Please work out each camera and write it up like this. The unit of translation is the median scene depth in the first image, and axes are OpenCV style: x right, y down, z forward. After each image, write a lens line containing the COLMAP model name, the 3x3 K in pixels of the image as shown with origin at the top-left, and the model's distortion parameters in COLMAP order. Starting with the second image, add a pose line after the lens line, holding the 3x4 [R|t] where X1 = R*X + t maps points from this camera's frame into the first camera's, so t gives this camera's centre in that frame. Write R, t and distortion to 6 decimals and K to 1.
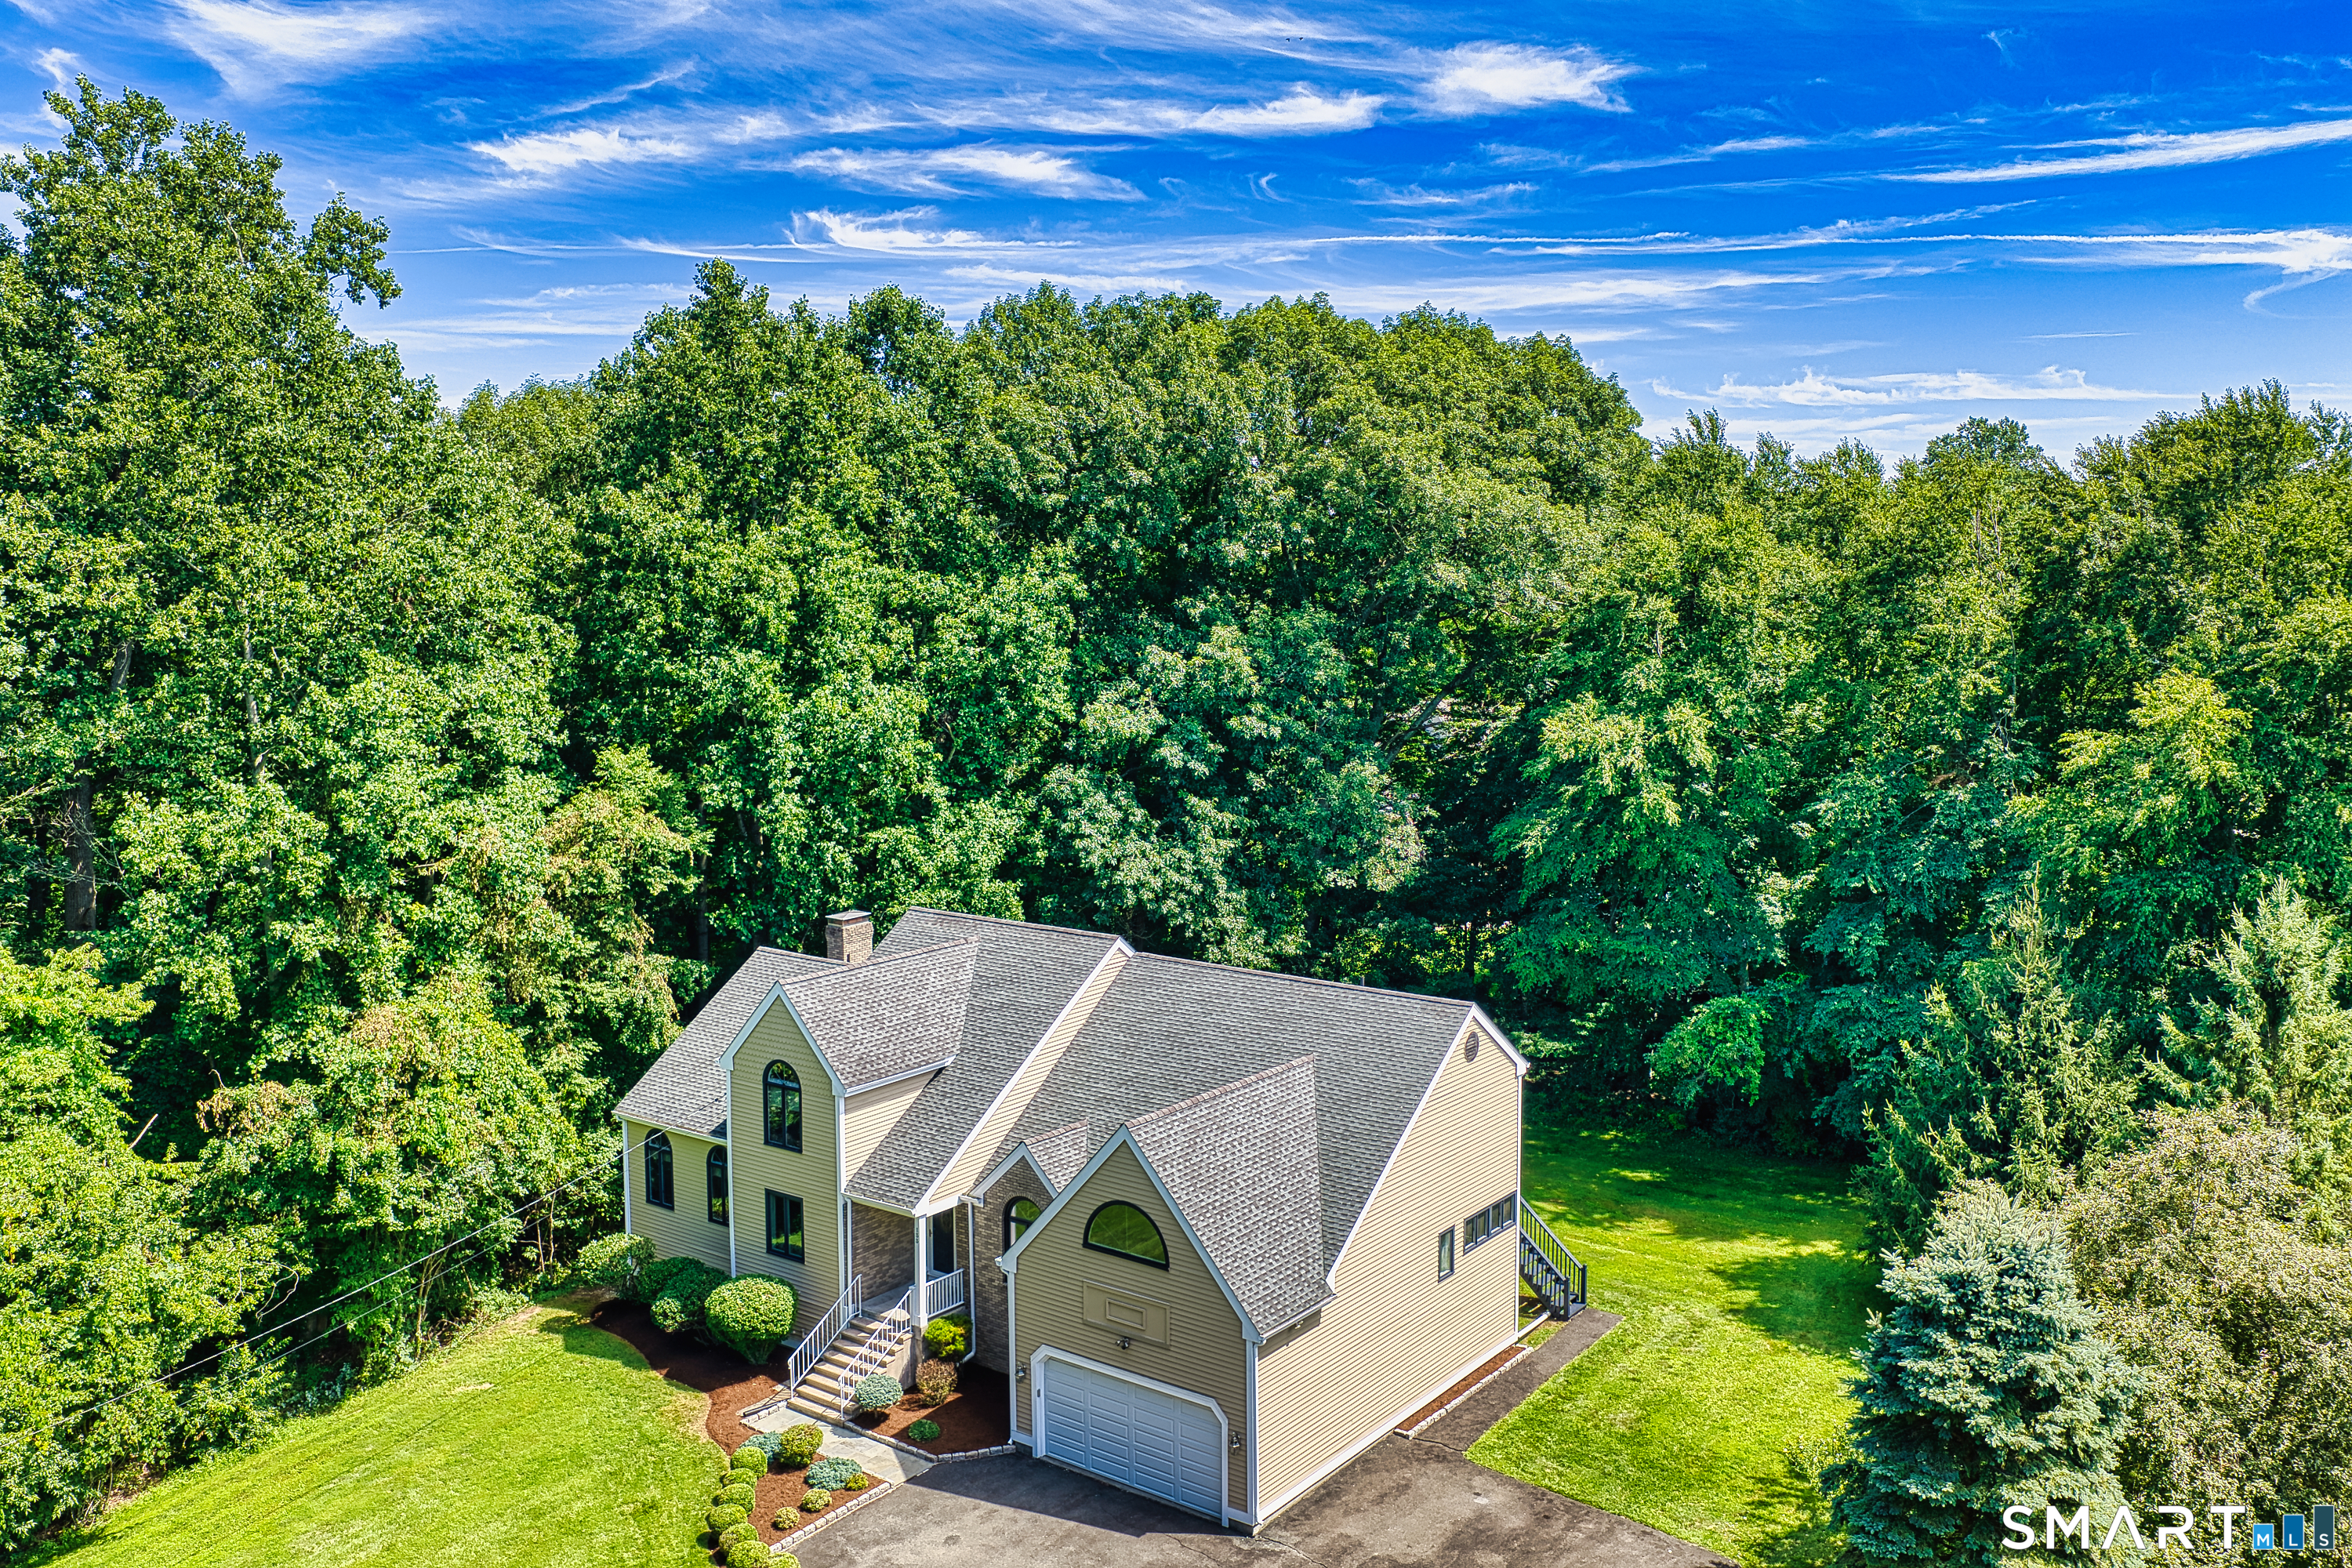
lens RADIAL K [[1932.3, 0, 1186.7], [0, 1932.3, 771.0], [0, 0, 1]] dist [0.059678, -0.105015]
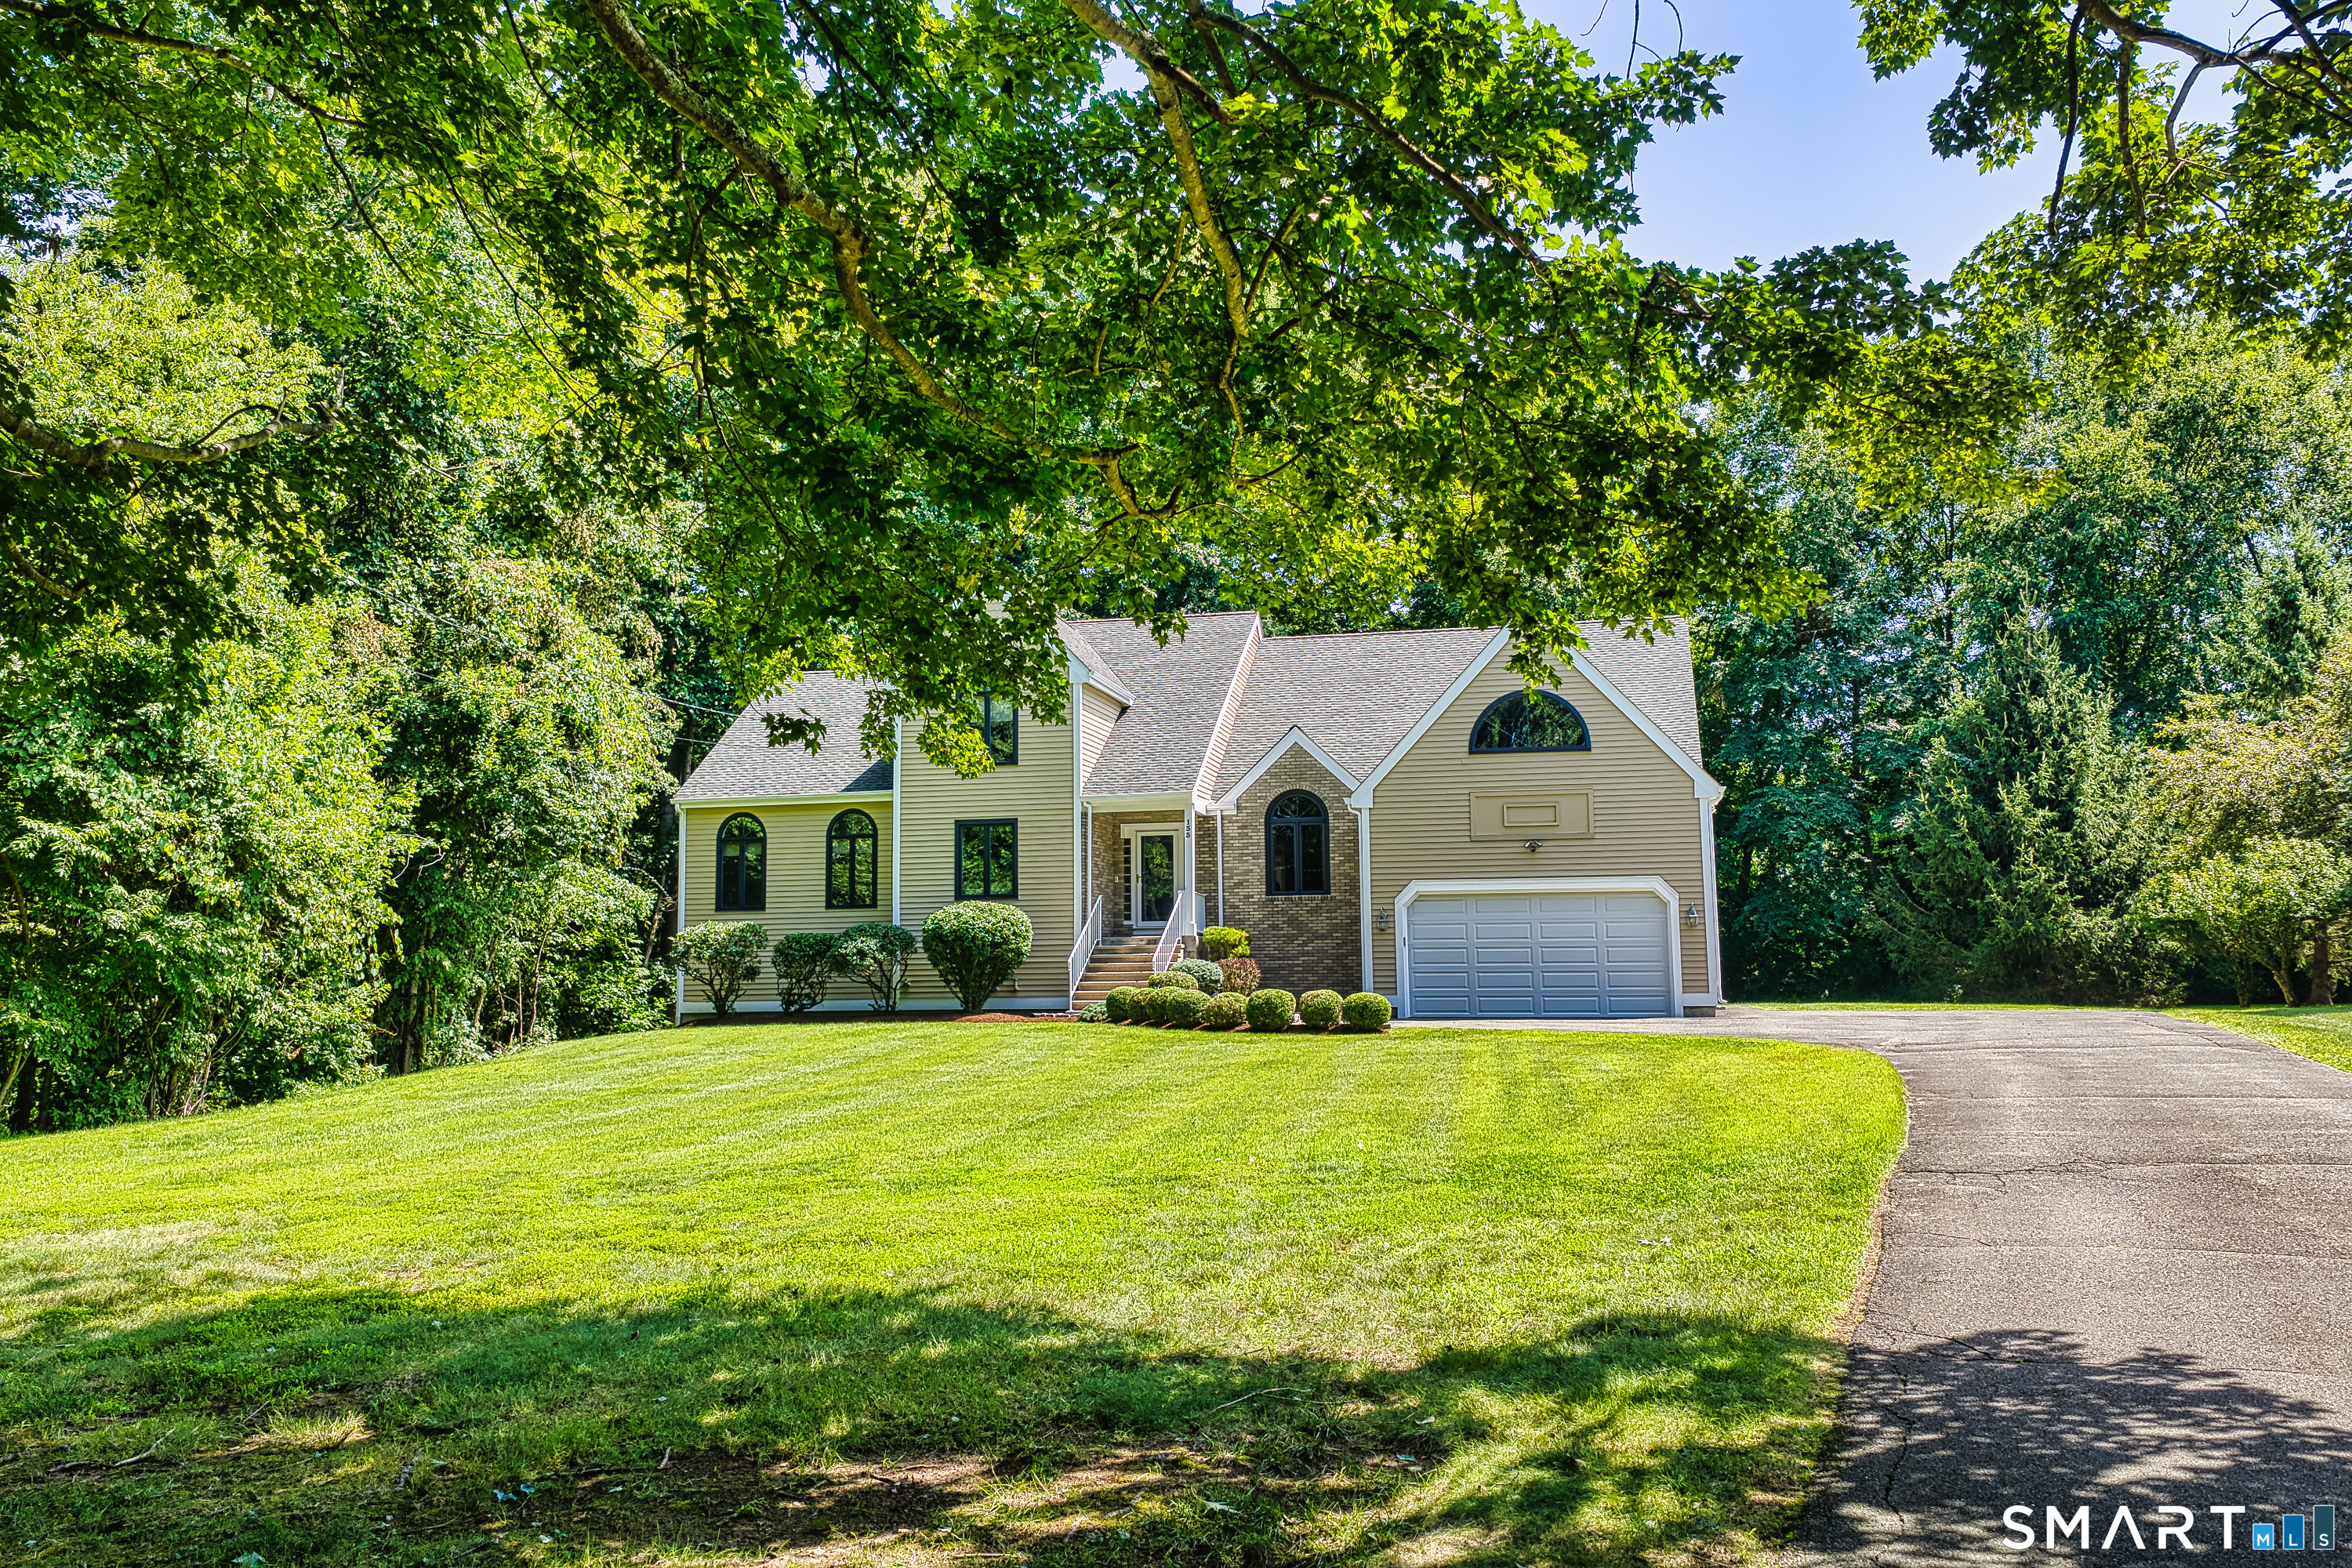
lens RADIAL K [[1928.0, 0, 1187.4], [0, 1928.0, 774.6], [0, 0, 1]] dist [0.052581, -0.071312]
pose [[0.914328, 0.038482, 0.403141, -0.462330], [0.051815, 0.976177, -0.210698, 0.376758], [-0.401645, 0.213536, 0.890552, 0.216261]]
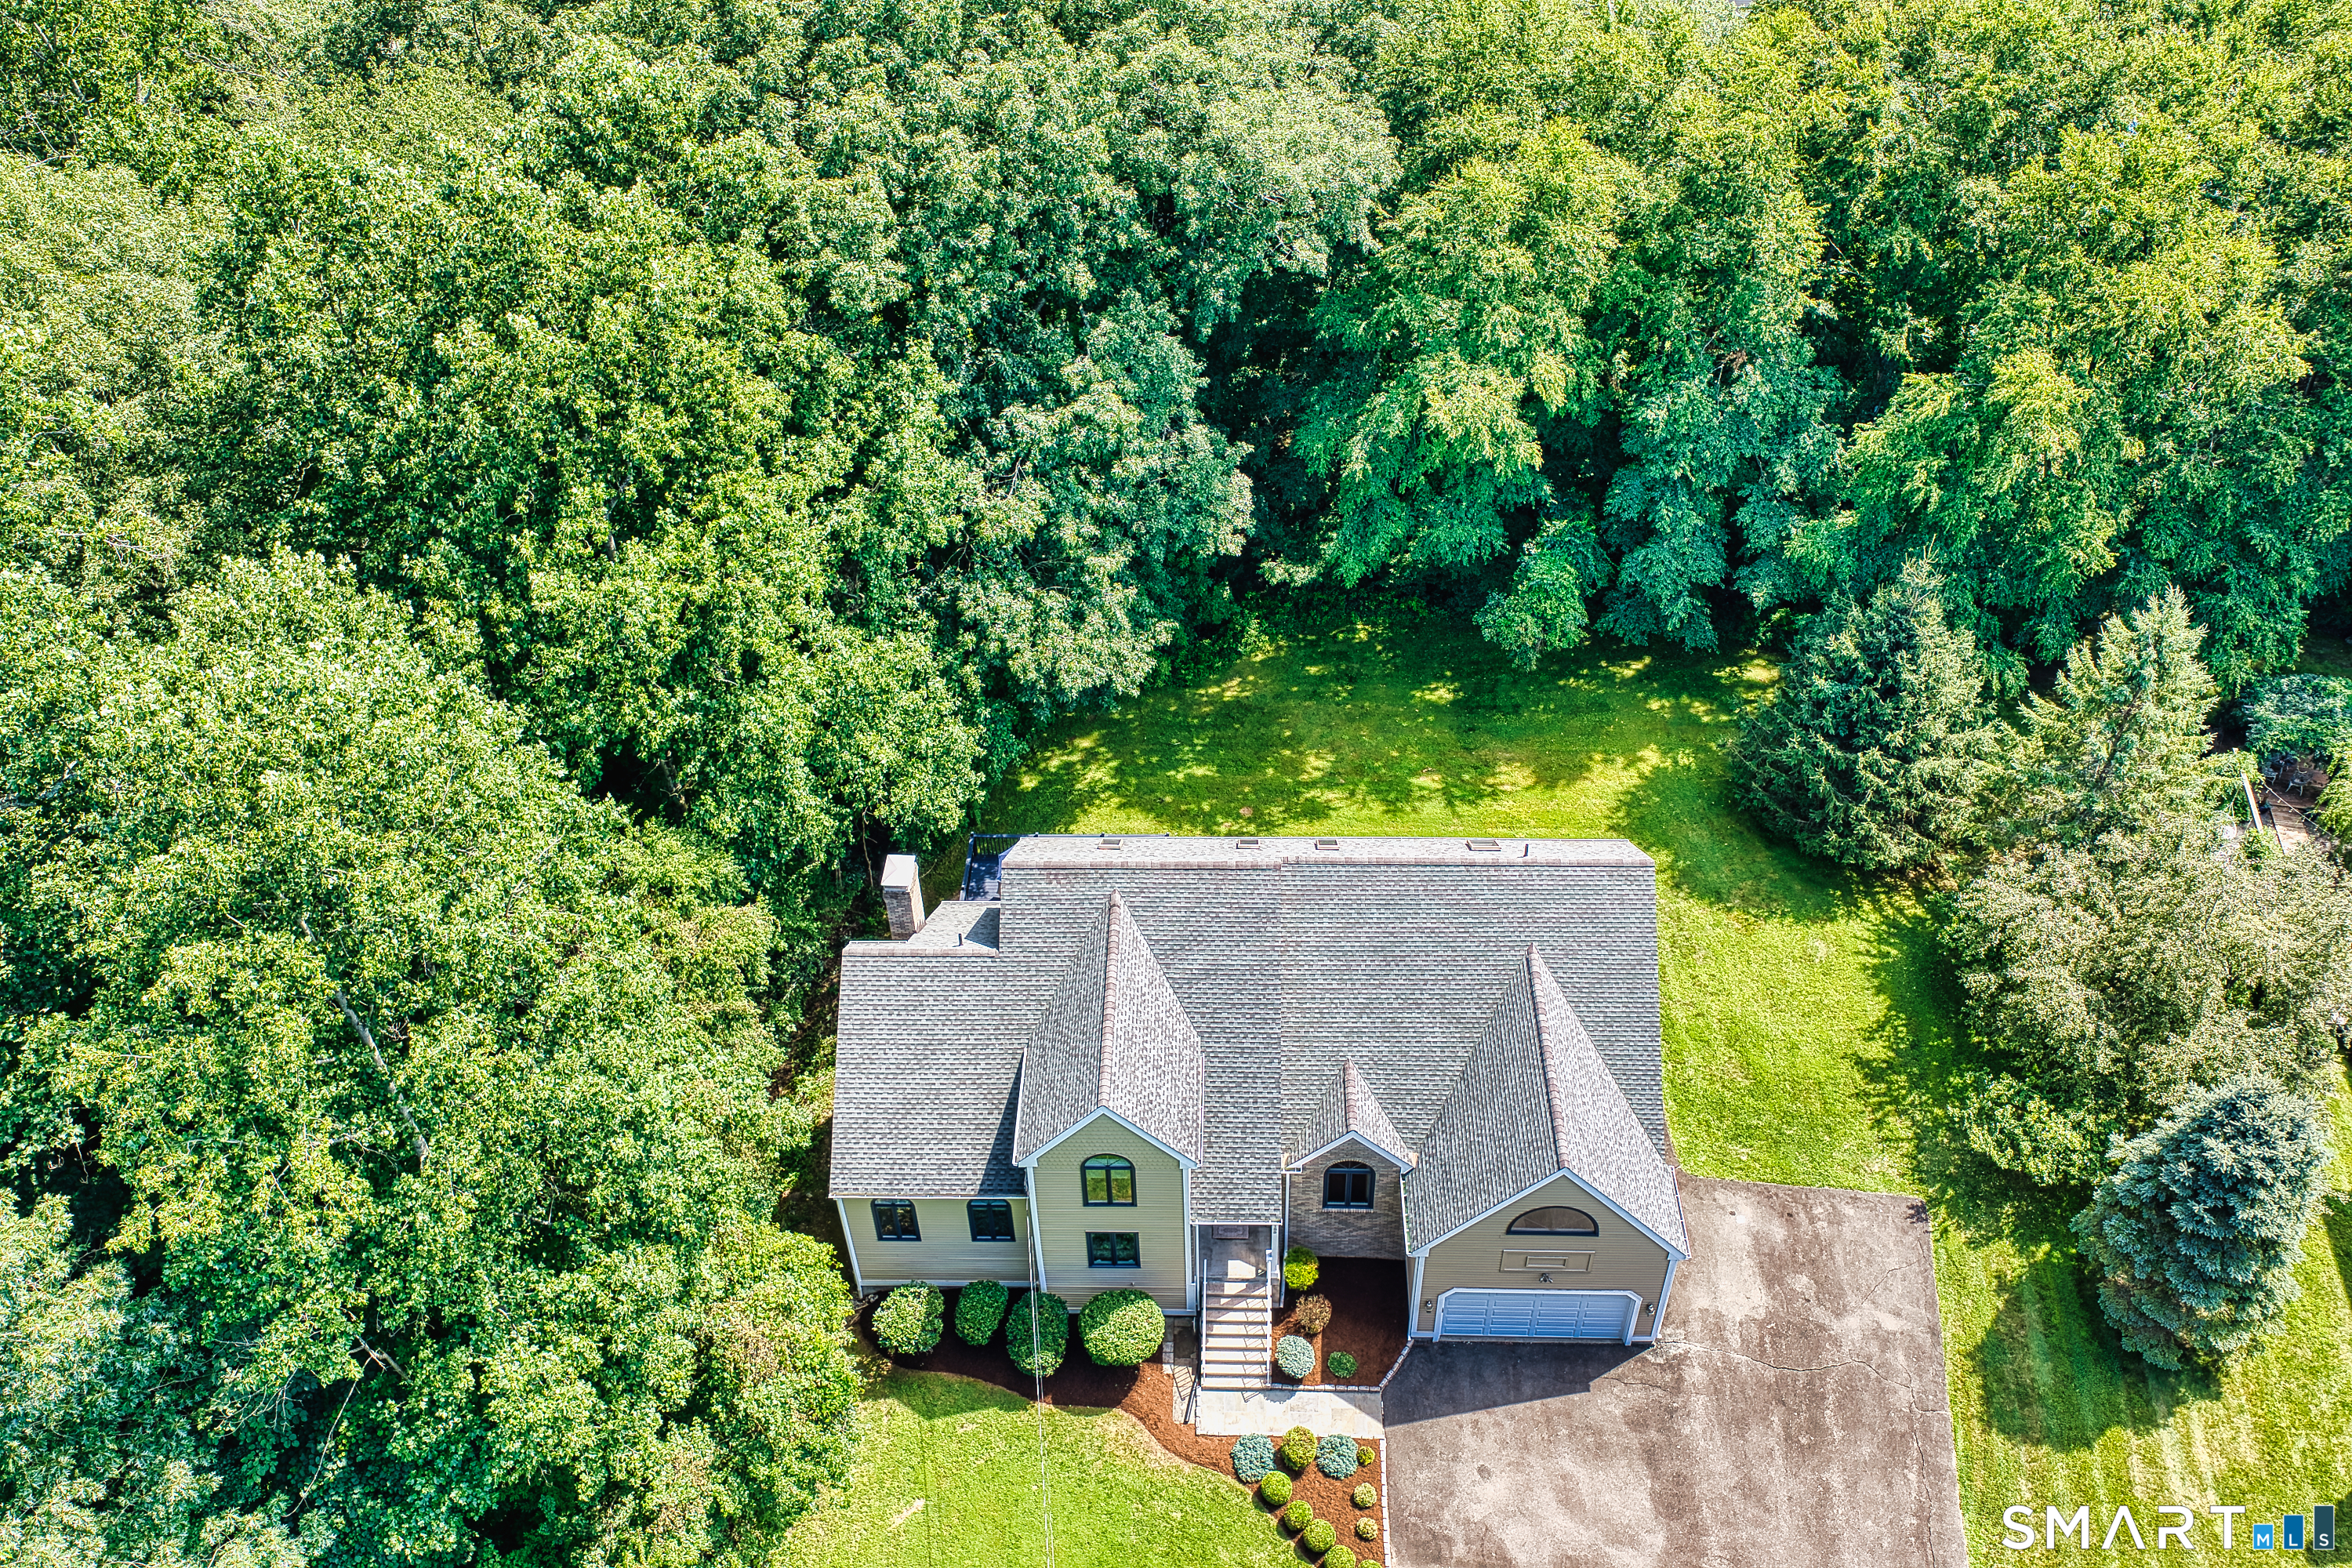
lens RADIAL K [[1917.2, 0, 1180.8], [0, 1917.2, 777.0], [0, 0, 1]] dist [0.062481, -0.130937]
pose [[0.819092, -0.398489, 0.412667, -0.505710], [0.080049, 0.791714, 0.605625, -0.601819], [-0.568049, -0.463029, 0.680385, 0.381922]]
